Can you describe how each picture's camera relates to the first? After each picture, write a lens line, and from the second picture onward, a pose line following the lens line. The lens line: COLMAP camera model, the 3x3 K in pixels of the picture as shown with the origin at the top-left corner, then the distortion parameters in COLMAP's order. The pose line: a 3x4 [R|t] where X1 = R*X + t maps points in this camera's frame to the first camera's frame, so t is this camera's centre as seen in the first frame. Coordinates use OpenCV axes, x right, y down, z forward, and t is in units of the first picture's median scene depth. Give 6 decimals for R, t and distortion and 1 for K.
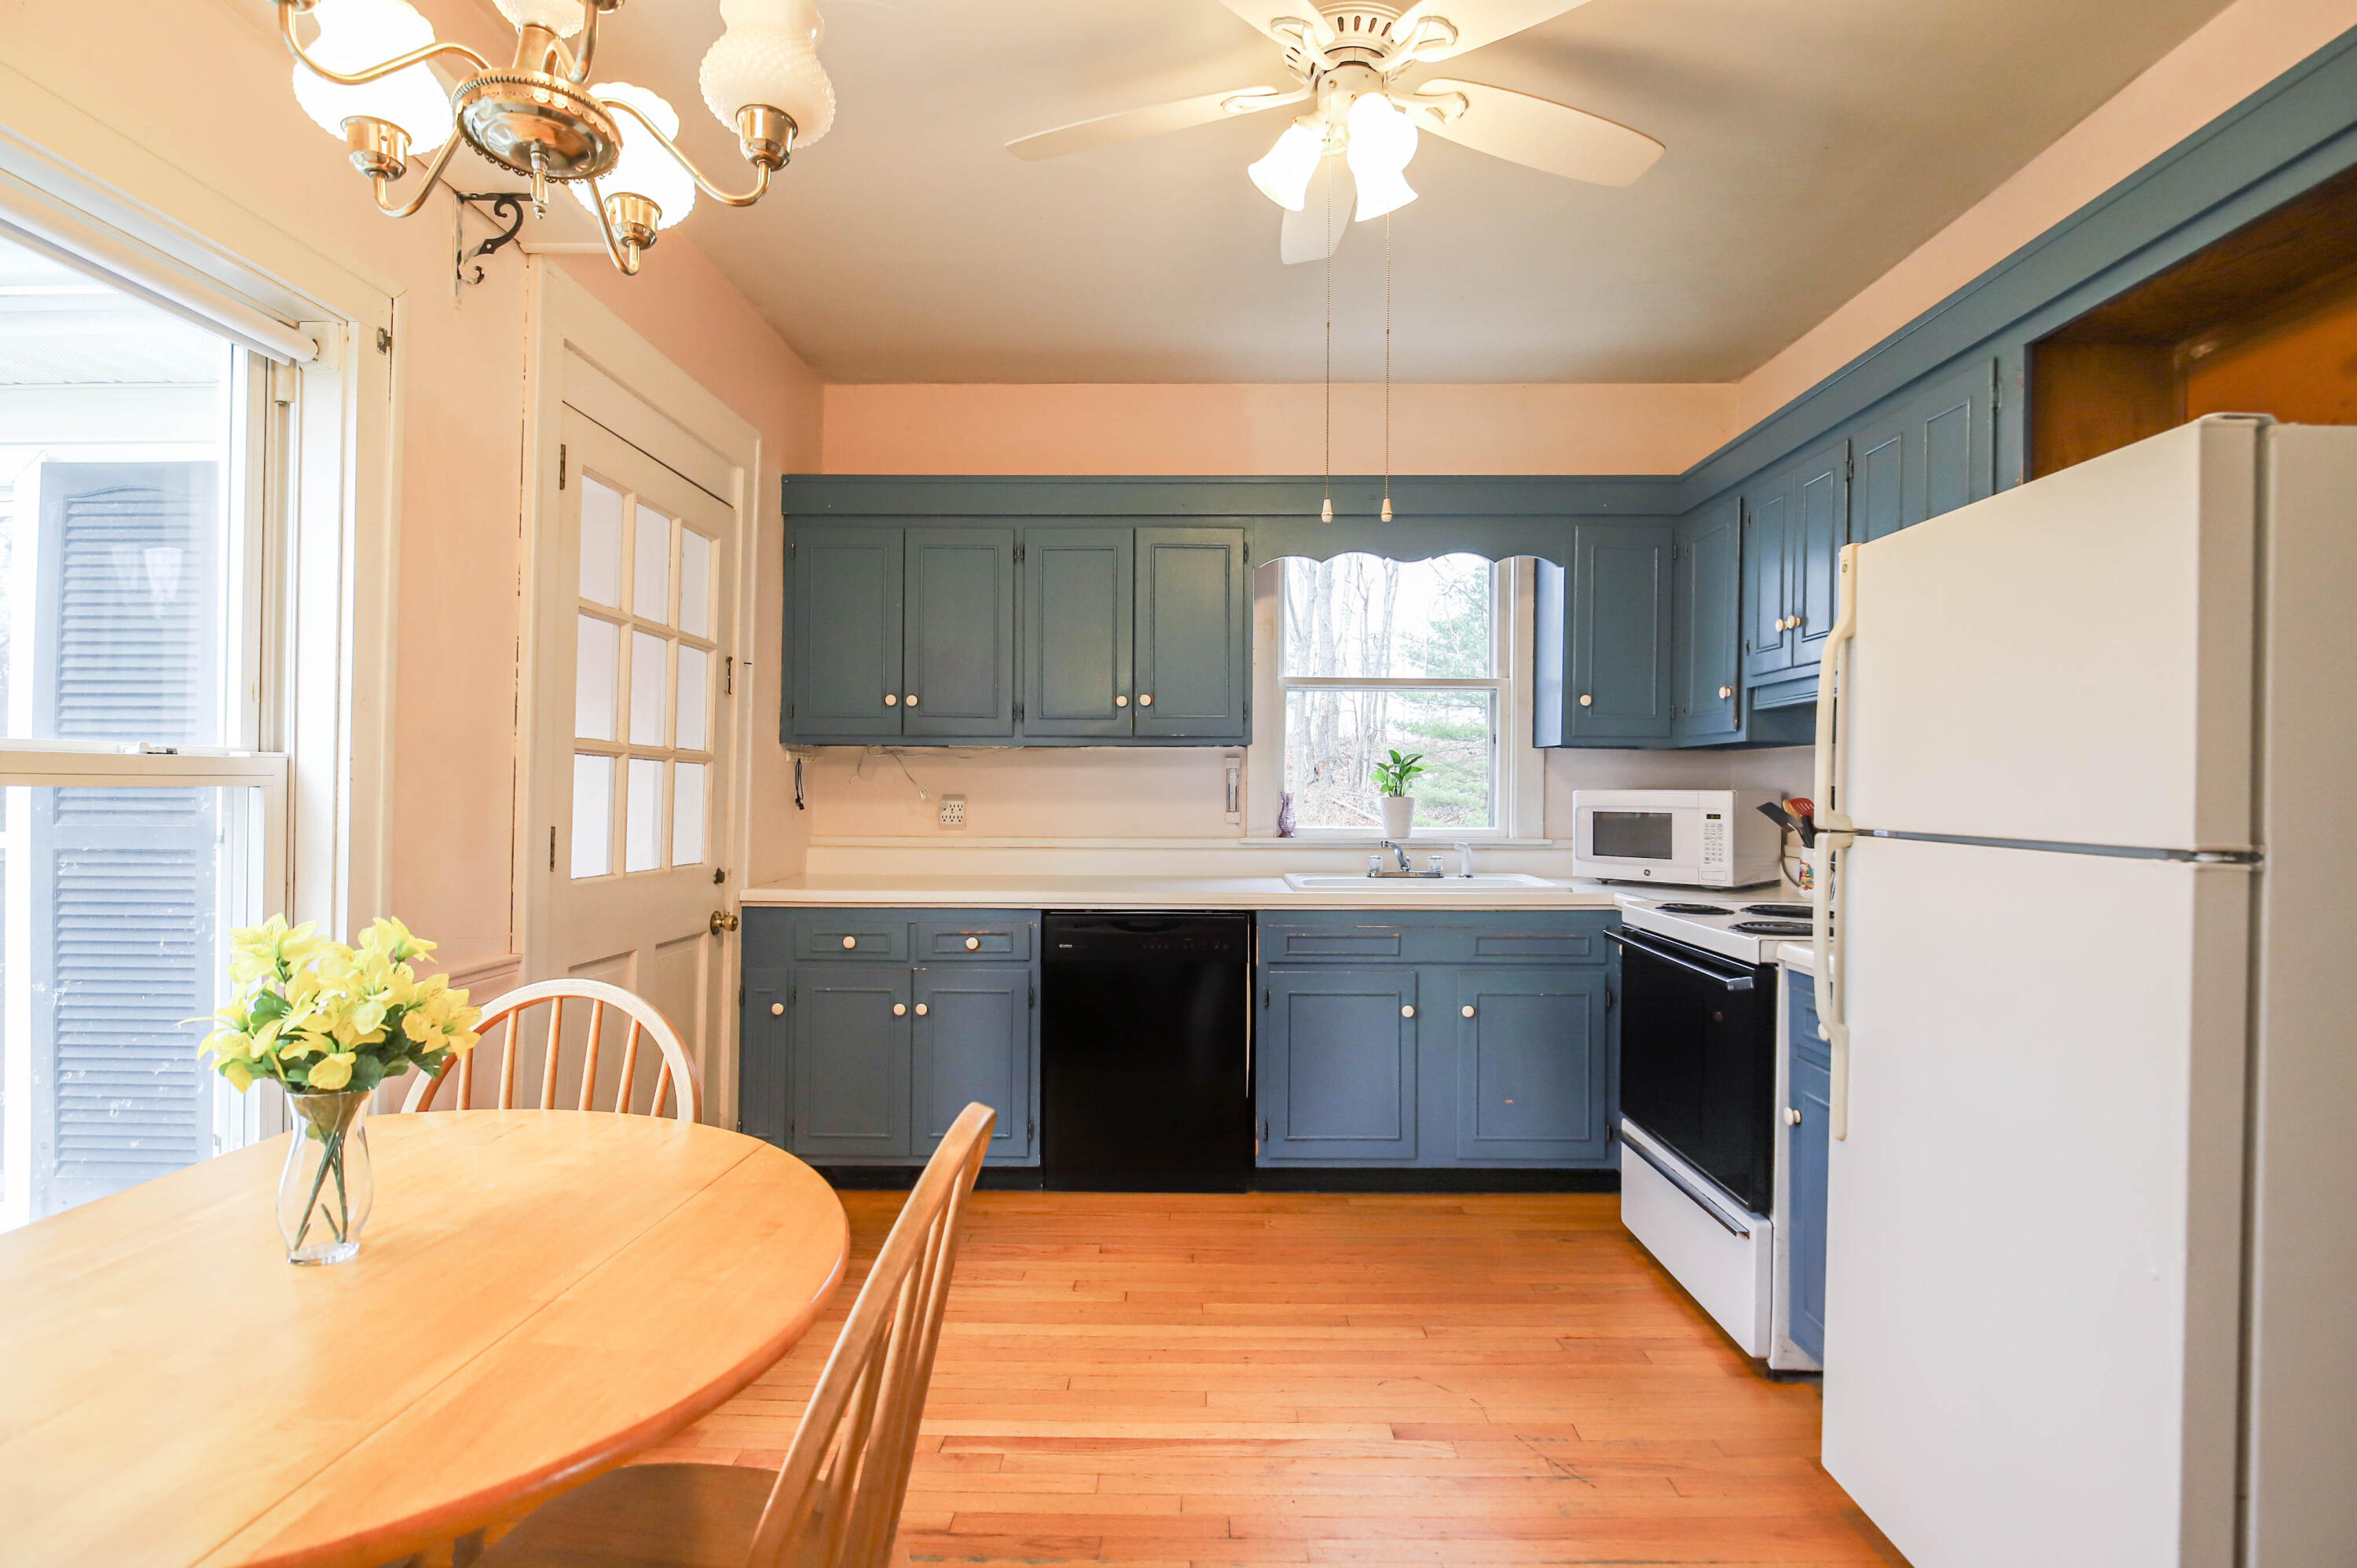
lens RADIAL K [[1149.6, 0, 1188.2], [0, 1149.6, 793.1], [0, 0, 1]] dist [0.003941, -0.005850]
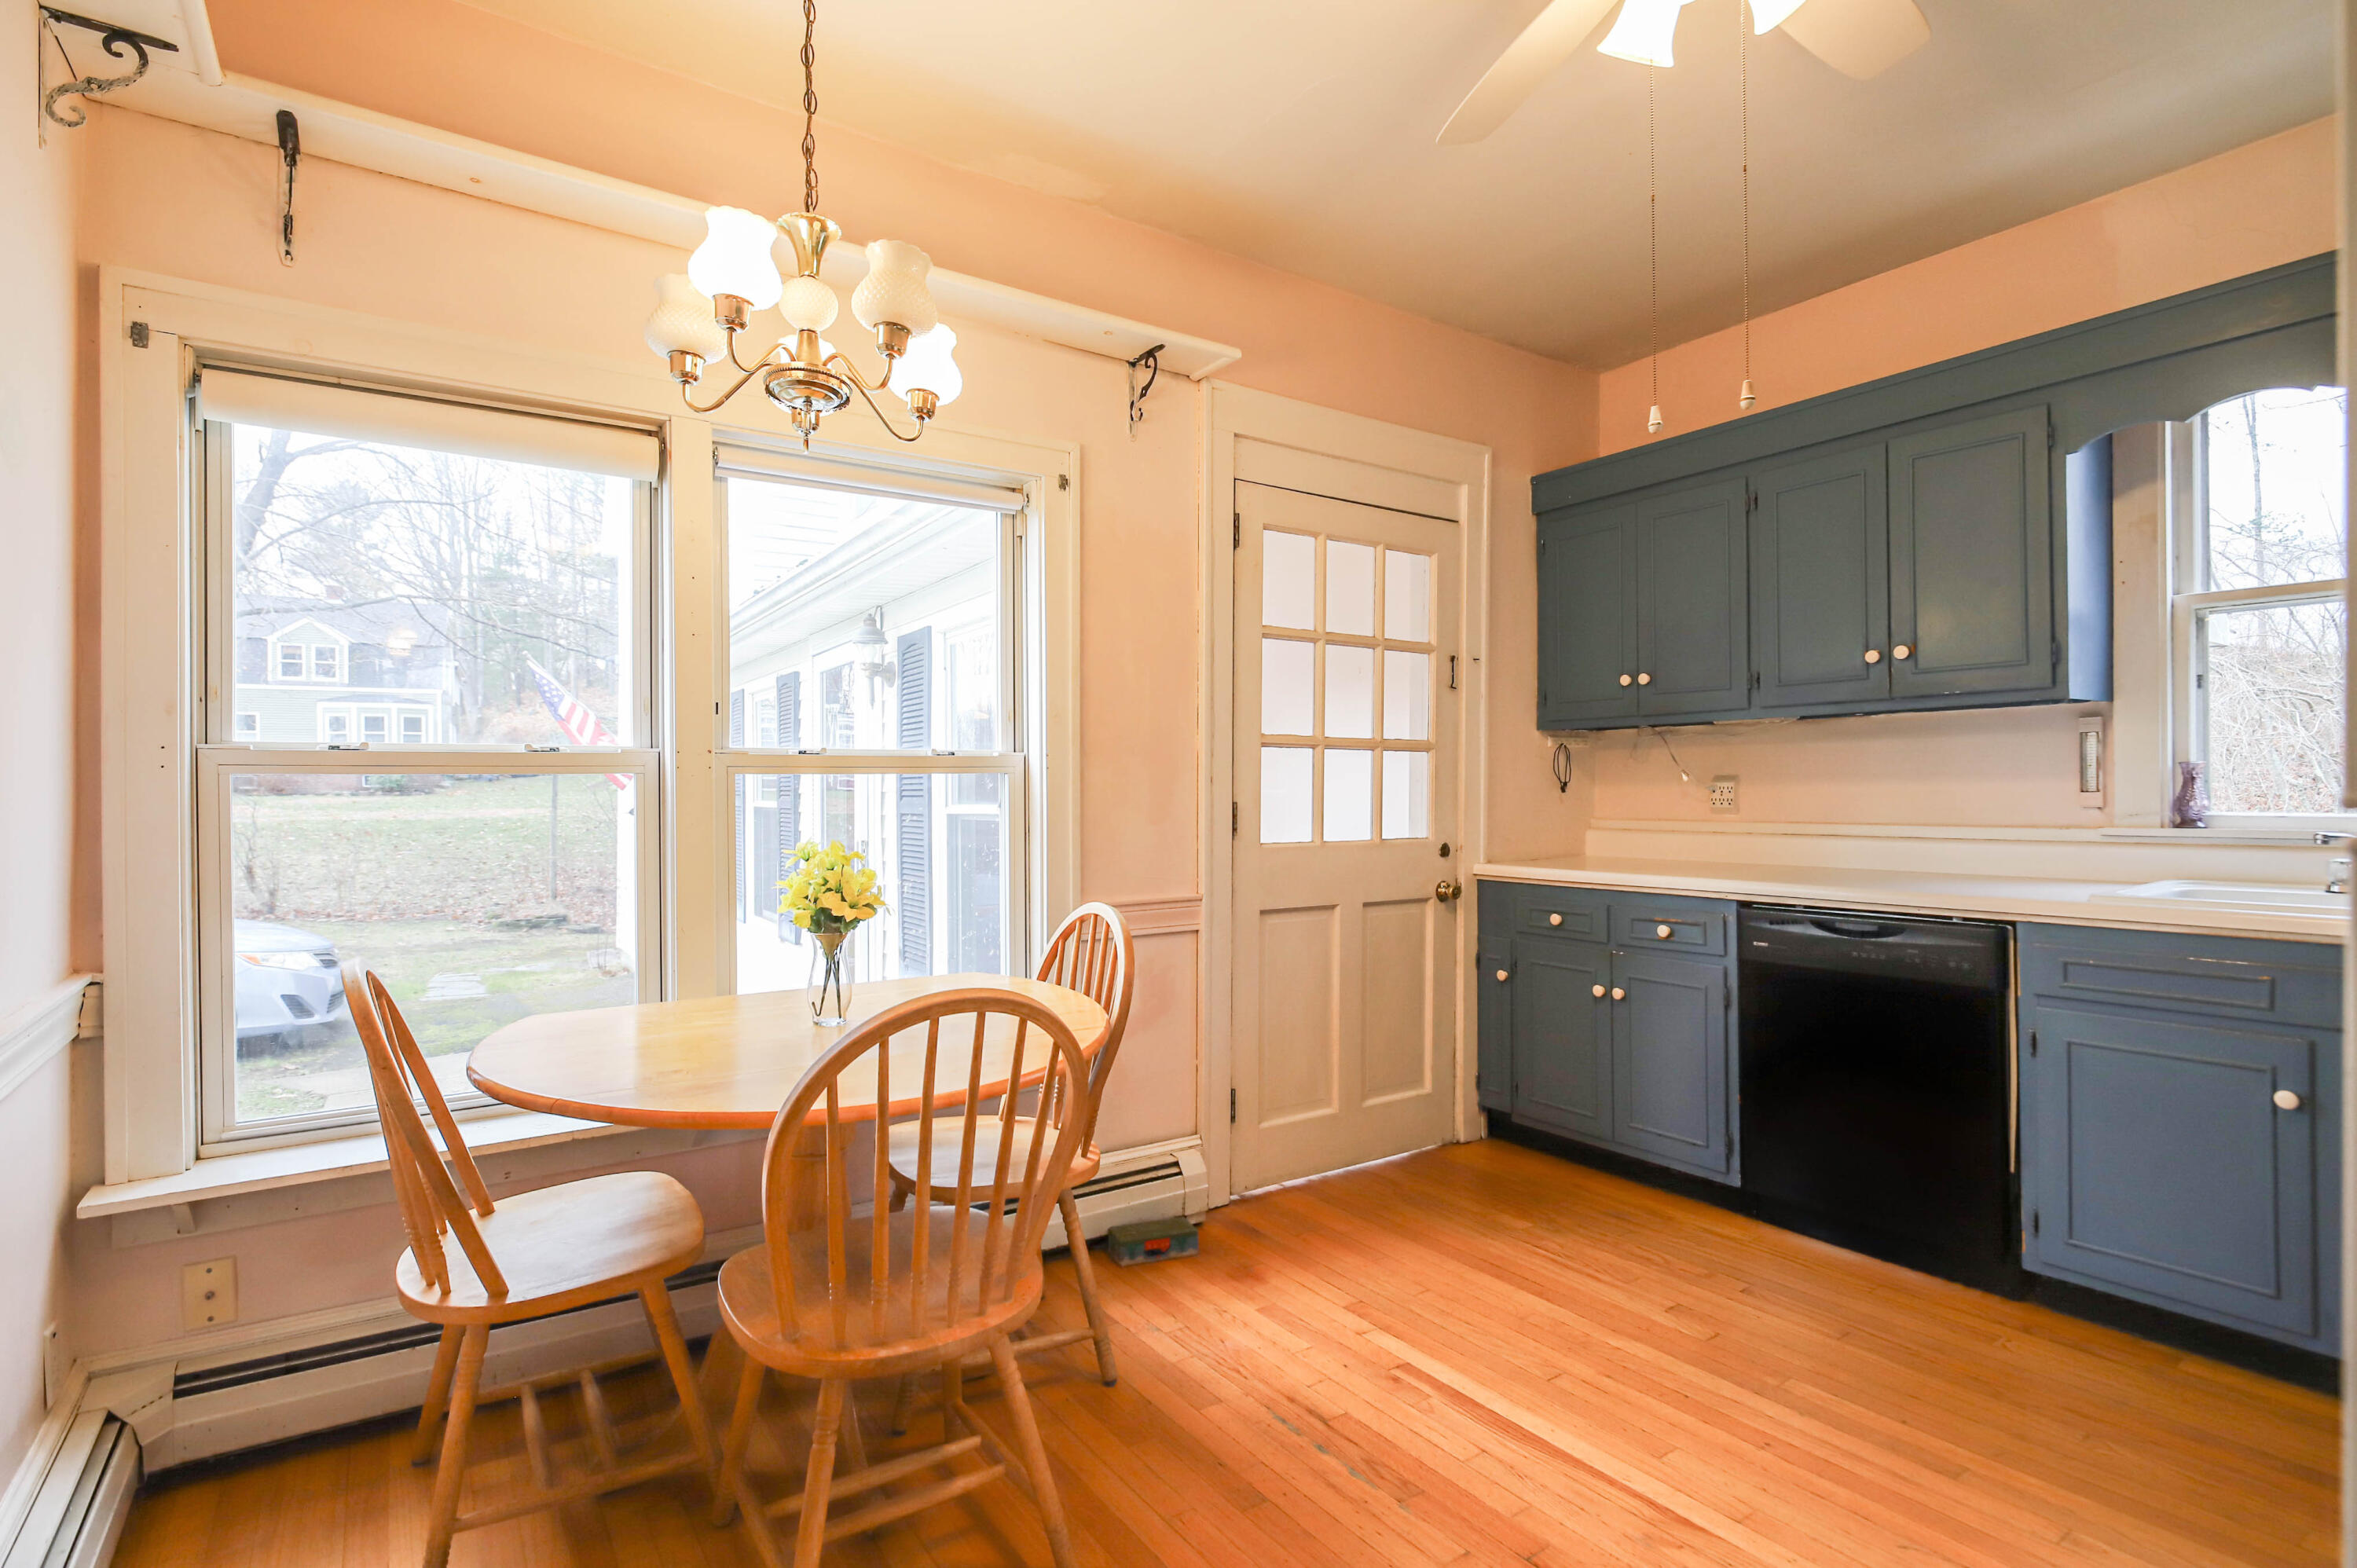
lens RADIAL K [[1149.6, 0, 1188.2], [0, 1149.6, 792.9], [0, 0, 1]] dist [0.003941, -0.005850]
pose [[0.574268, -0.007770, -0.818631, 0.377675], [0.009954, 0.999947, -0.002509, 0.016306], [0.818607, -0.006708, 0.574315, 0.144543]]
